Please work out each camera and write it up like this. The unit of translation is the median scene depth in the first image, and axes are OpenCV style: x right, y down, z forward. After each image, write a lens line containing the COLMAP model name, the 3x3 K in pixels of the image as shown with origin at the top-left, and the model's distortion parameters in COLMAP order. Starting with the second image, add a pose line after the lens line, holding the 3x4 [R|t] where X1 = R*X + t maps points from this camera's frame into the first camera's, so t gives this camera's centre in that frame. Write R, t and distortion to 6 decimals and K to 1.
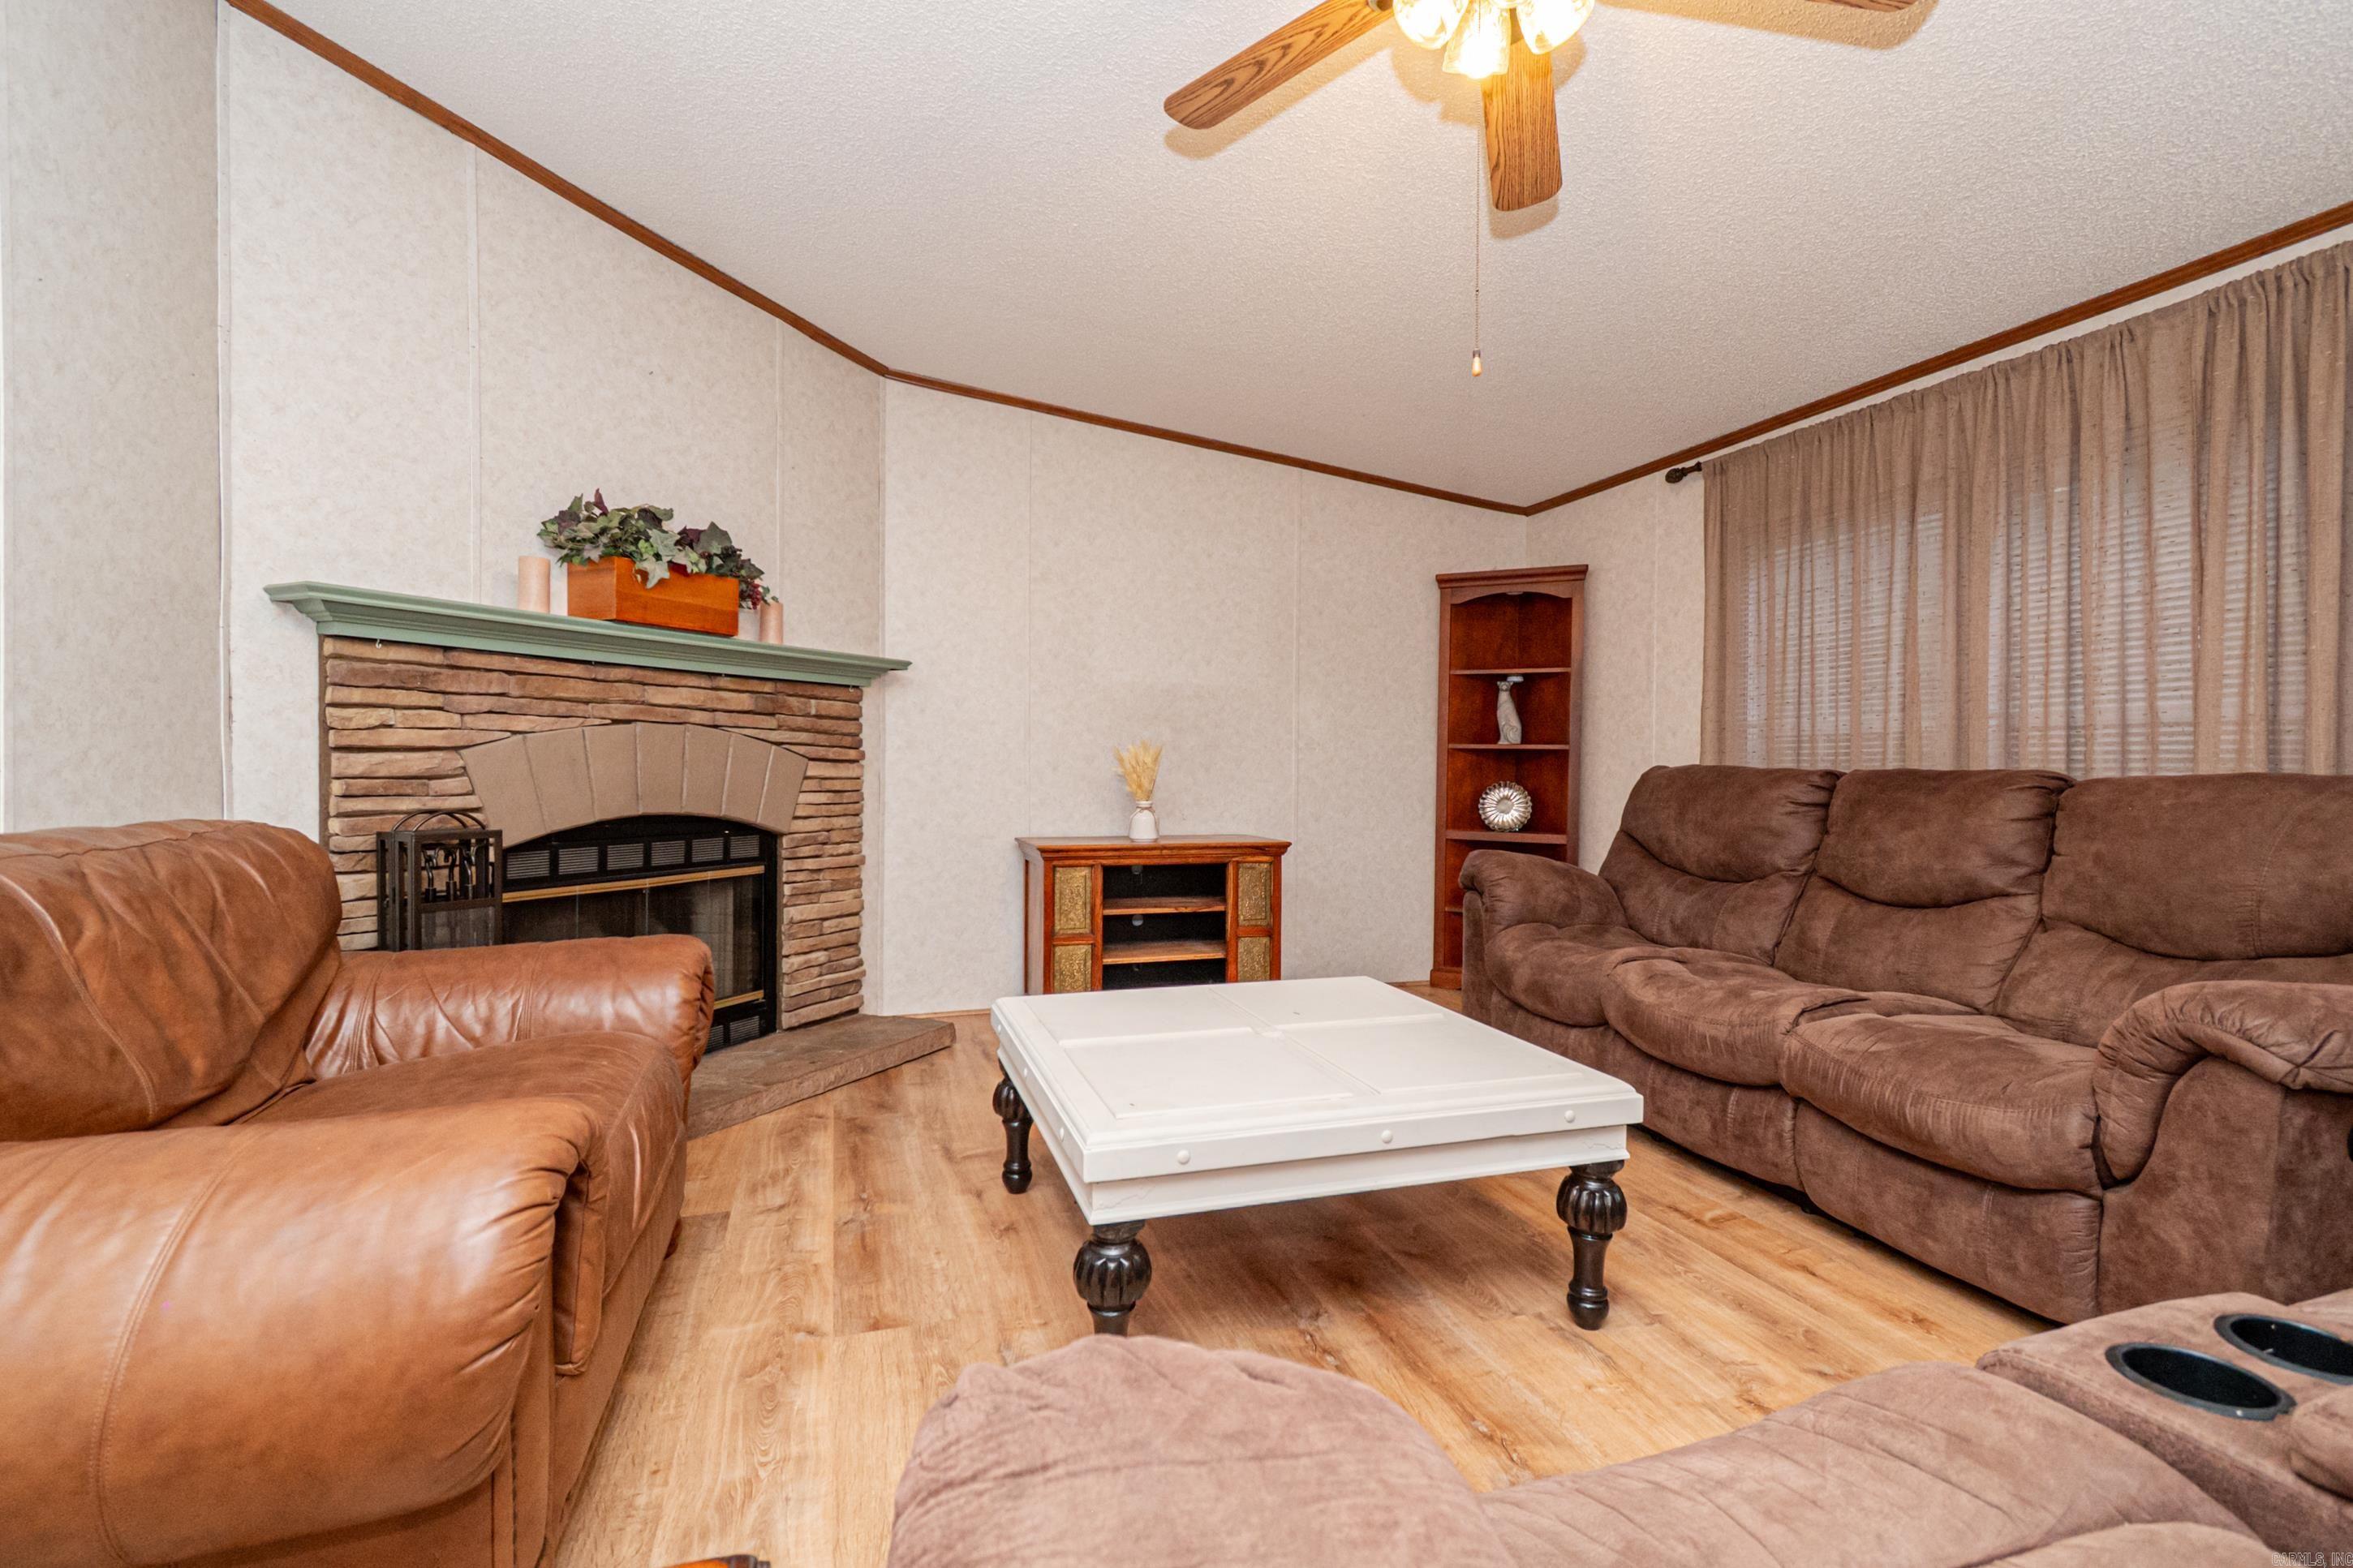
lens RADIAL K [[1043.7, 0, 1181.8], [0, 1043.7, 779.1], [0, 0, 1]] dist [0.007840, -0.004637]
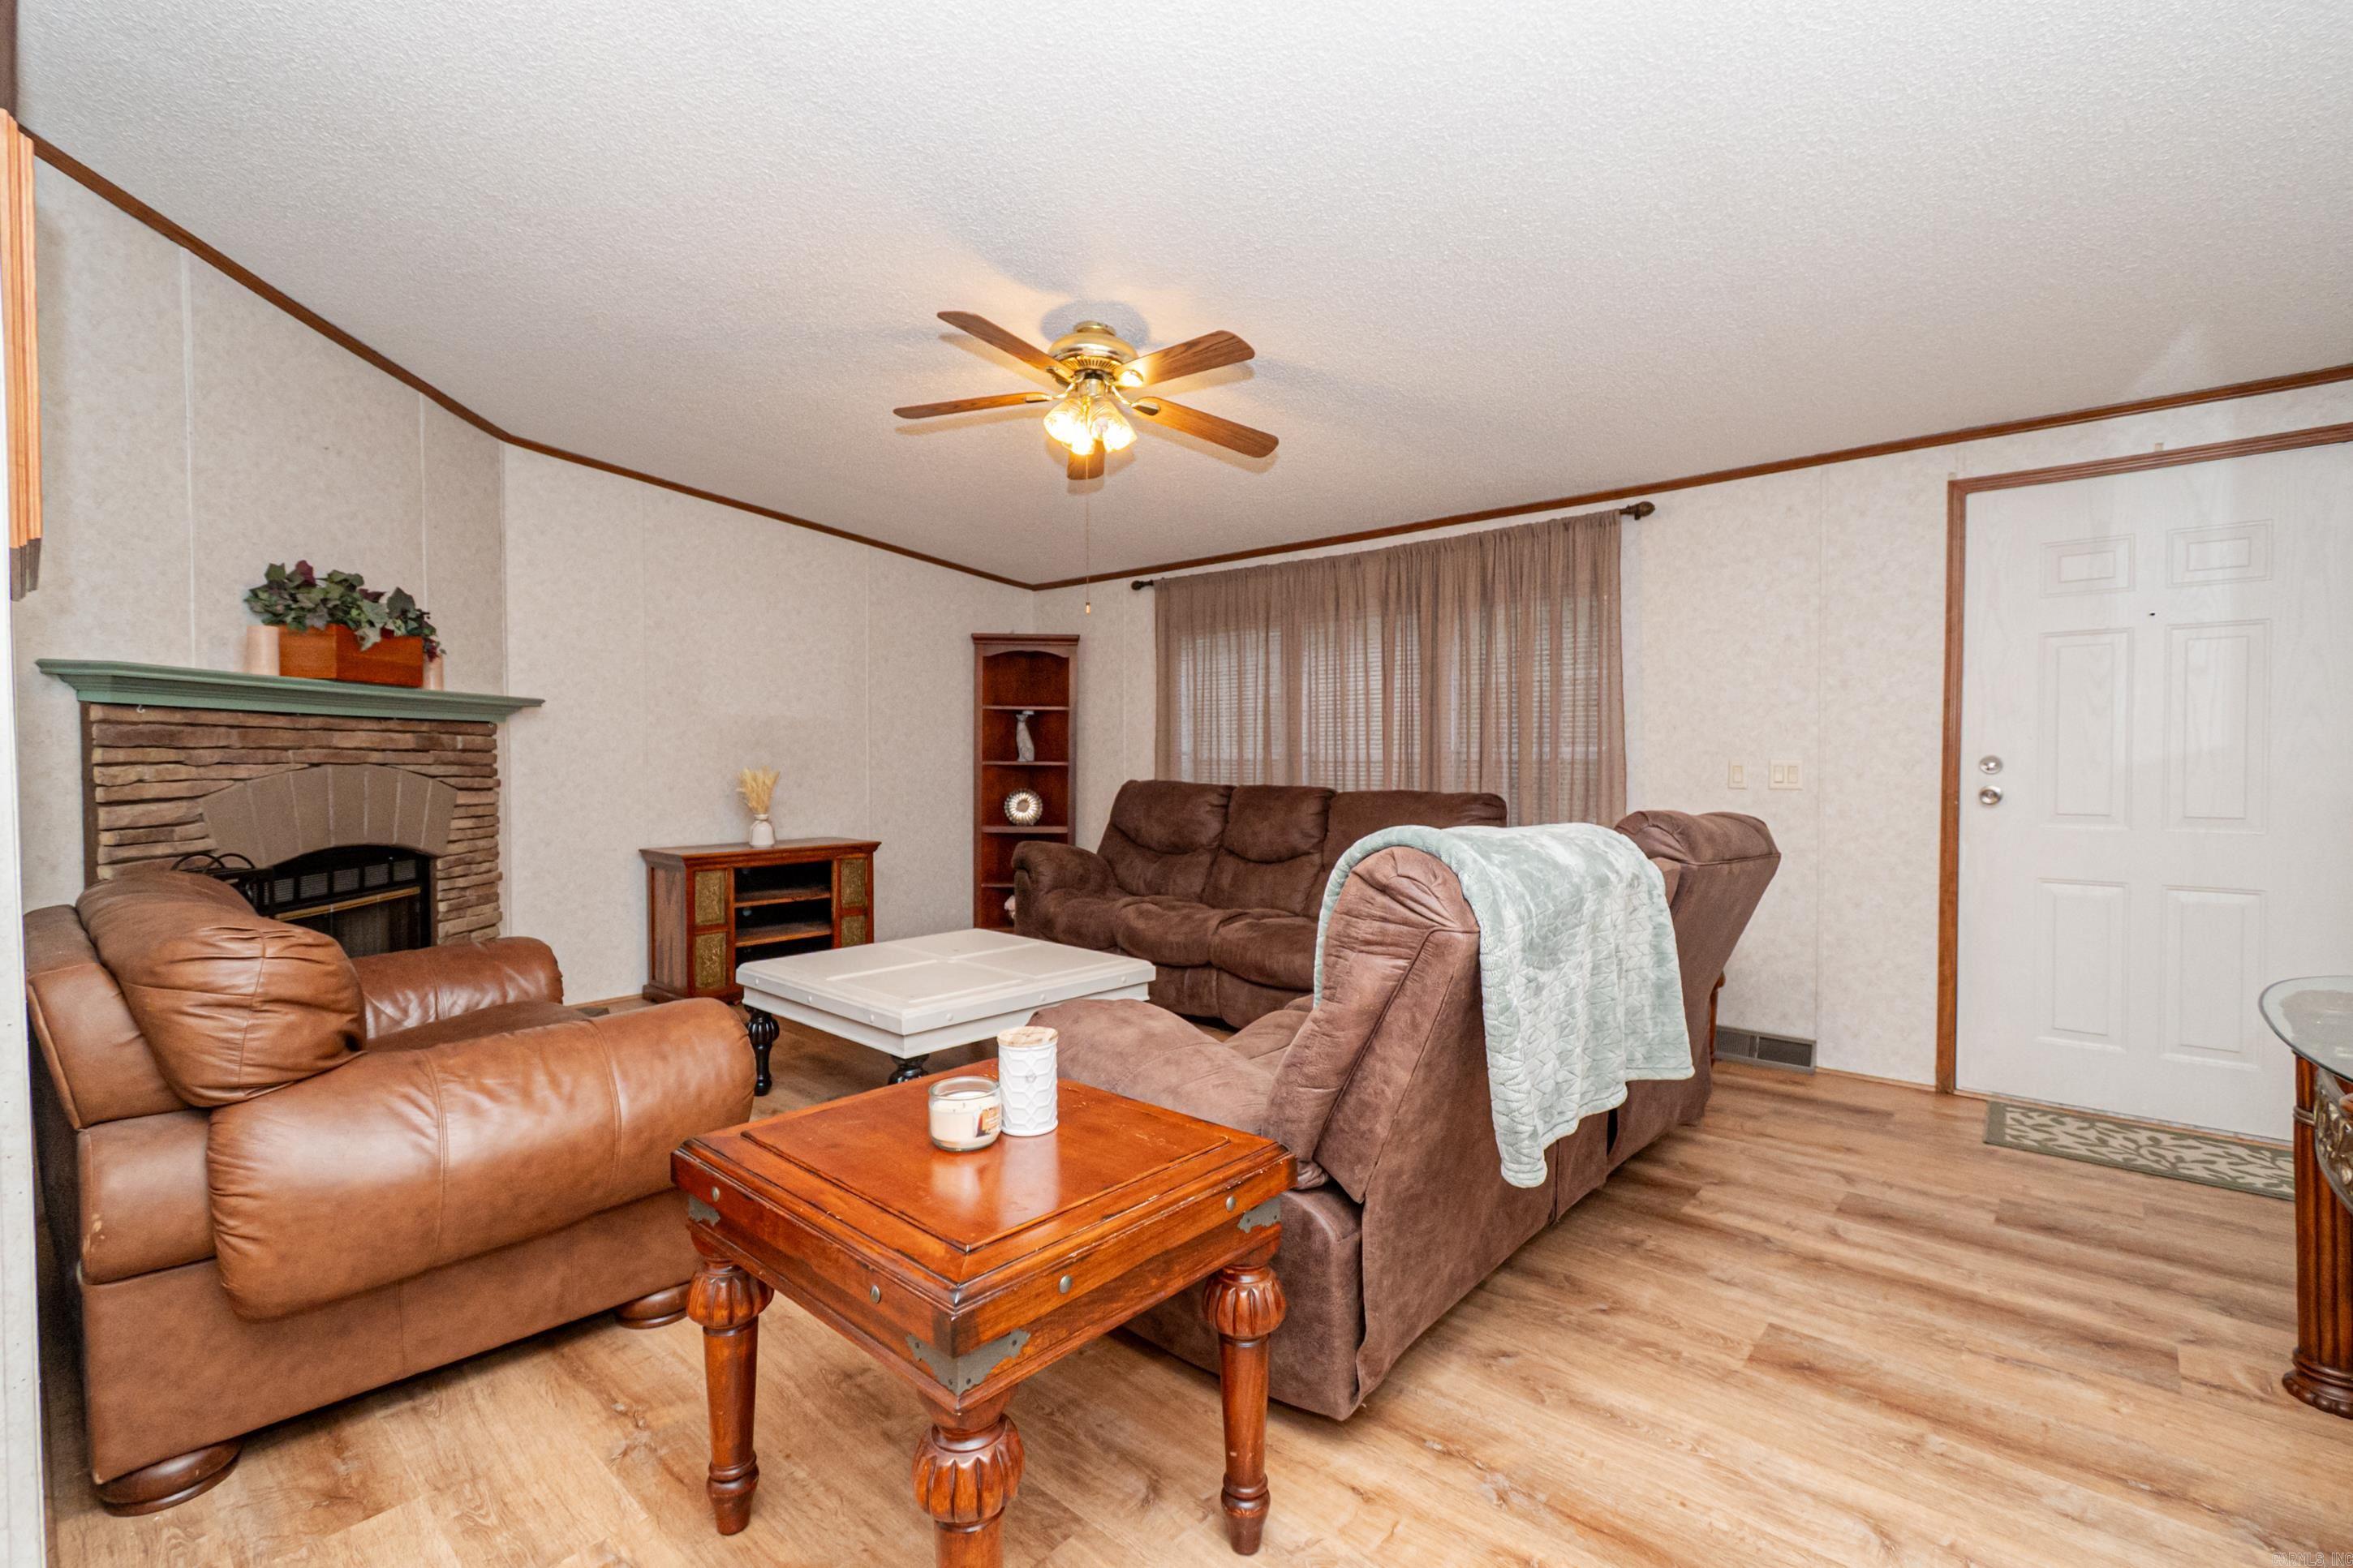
lens RADIAL K [[1043.7, 0, 1180.0], [0, 1043.7, 778.2], [0, 0, 1]] dist [0.007840, -0.004637]
pose [[0.867180, -0.017689, 0.497681, -0.276240], [0.010530, 0.999797, 0.017189, -0.047682], [-0.497884, -0.009665, 0.867190, -0.407180]]
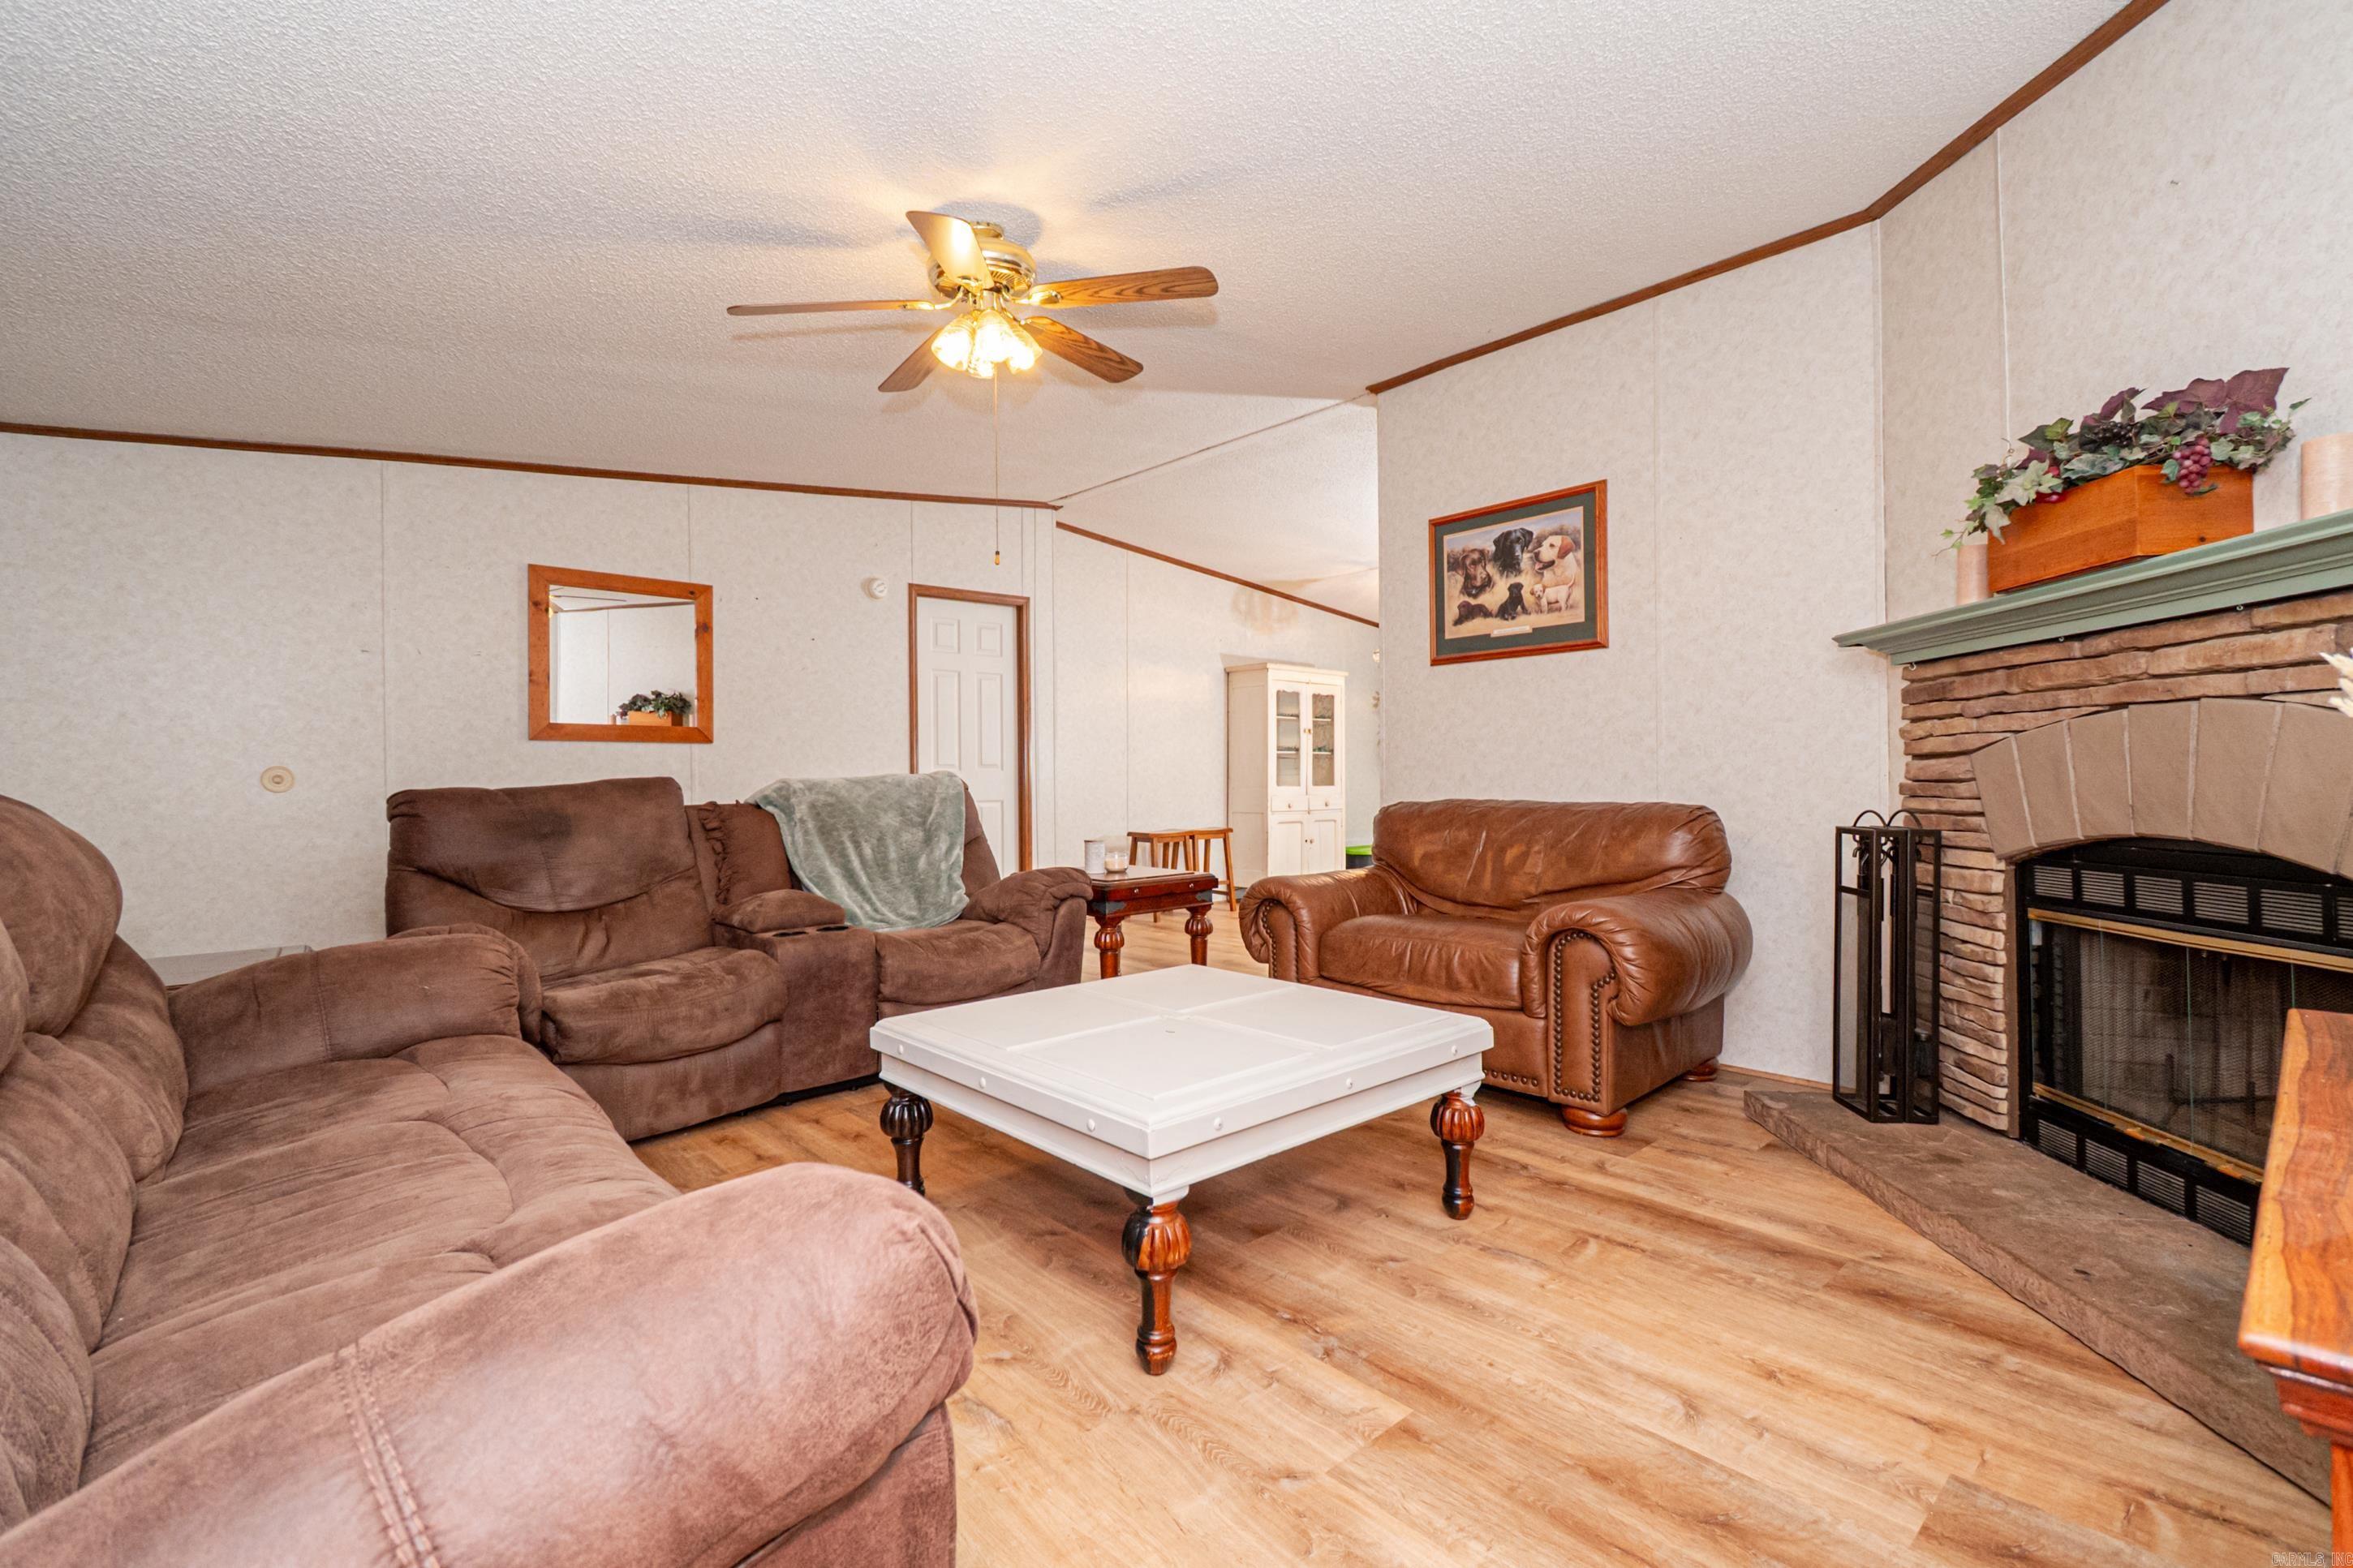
lens RADIAL K [[1043.7, 0, 1199.6], [0, 1043.7, 783.1], [0, 0, 1]] dist [0.007840, -0.004637]
pose [[-0.913477, 0.009741, -0.406774, 0.336367], [0.006390, 0.999934, 0.009597, -0.011692], [0.406841, 0.006167, -0.913478, 1.337168]]
